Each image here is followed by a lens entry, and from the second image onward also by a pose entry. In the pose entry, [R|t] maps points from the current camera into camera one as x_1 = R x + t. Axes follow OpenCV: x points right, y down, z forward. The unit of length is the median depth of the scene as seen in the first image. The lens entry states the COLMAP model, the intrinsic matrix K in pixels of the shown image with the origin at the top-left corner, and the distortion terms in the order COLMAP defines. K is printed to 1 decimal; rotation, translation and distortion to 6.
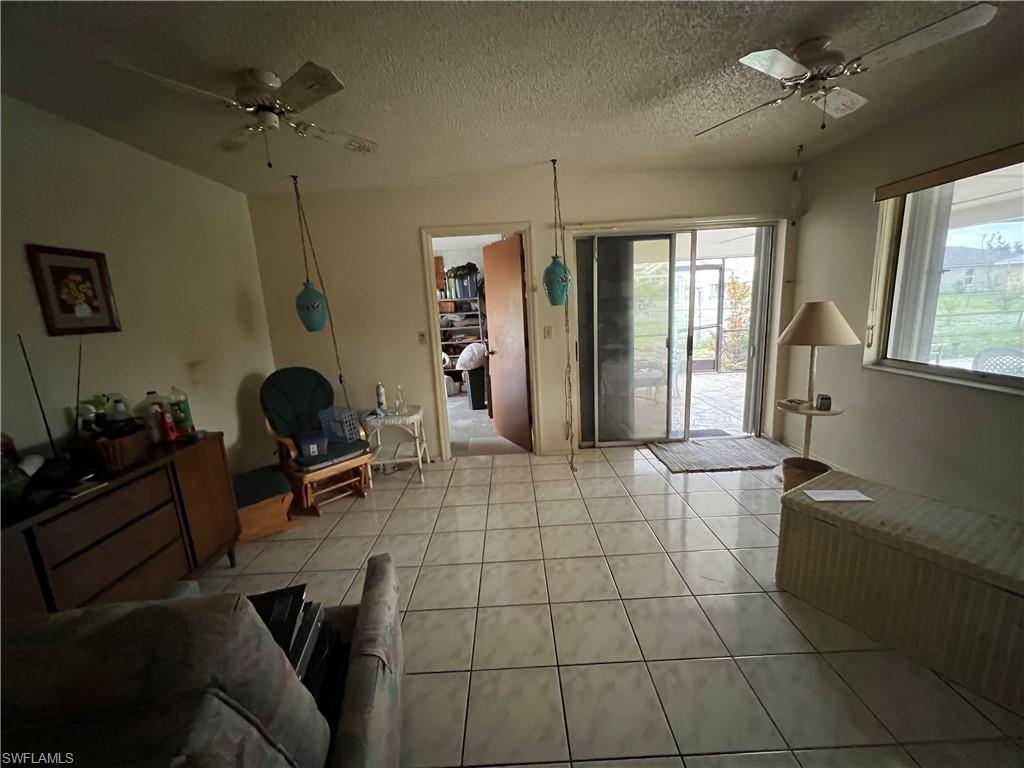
lens RADIAL K [[410.3, 0, 512.0], [0, 410.3, 384.0], [0, 0, 1]] dist [-0.003091, 0.000400]
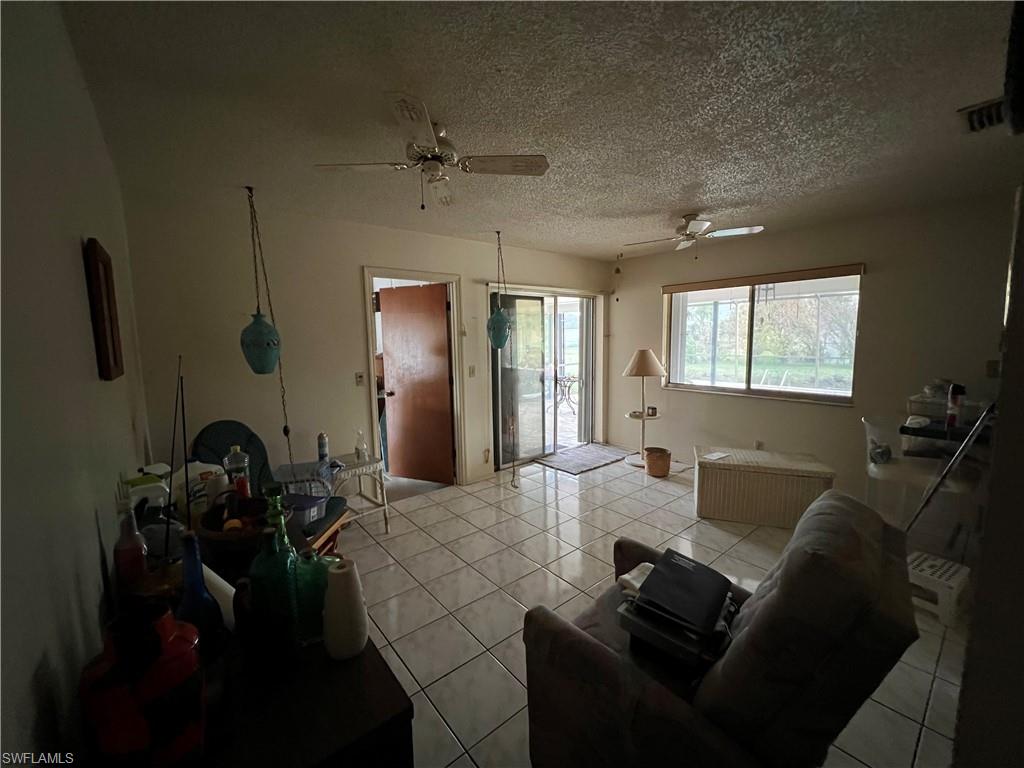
lens RADIAL K [[410.3, 0, 512.0], [0, 410.3, 384.0], [0, 0, 1]] dist [-0.003091, 0.000400]
pose [[0.777763, -0.033316, 0.627674, -0.542987], [0.099789, 0.992474, -0.070971, -0.000950], [-0.620586, 0.117833, 0.775235, 0.061442]]
